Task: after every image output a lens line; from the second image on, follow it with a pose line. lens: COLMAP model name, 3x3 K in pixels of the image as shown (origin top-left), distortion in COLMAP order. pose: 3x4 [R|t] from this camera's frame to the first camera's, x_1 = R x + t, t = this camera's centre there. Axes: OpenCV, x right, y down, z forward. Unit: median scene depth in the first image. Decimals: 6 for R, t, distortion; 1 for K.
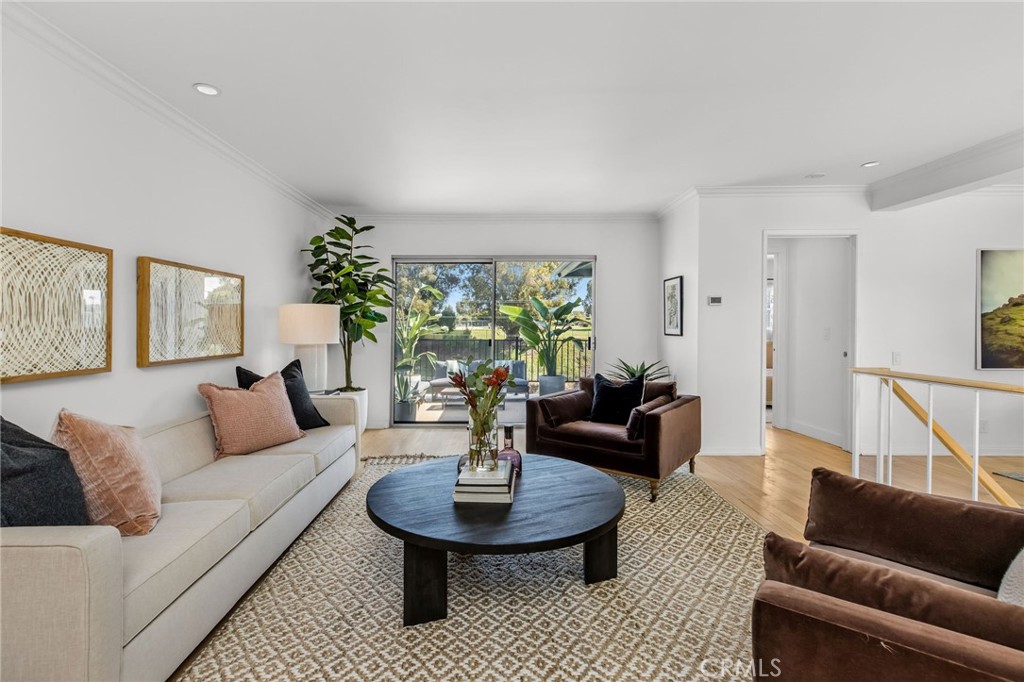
lens RADIAL K [[470.5, 0, 511.7], [0, 470.5, 336.2], [0, 0, 1]] dist [0.000442, -0.000023]
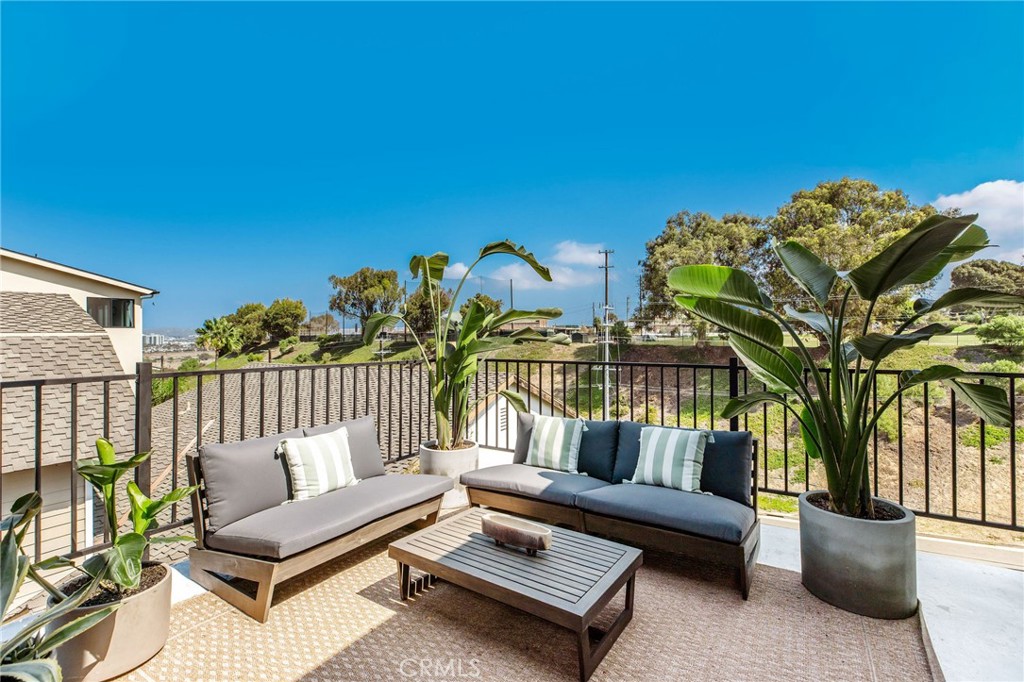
lens RADIAL K [[470.5, 0, 511.6], [0, 470.5, 334.4], [0, 0, 1]] dist [0.000442, -0.000023]
pose [[0.825162, -0.014251, -0.564717, 0.075466], [0.003099, 0.999781, -0.020702, -0.010142], [0.564888, 0.015333, 0.825025, 0.640207]]
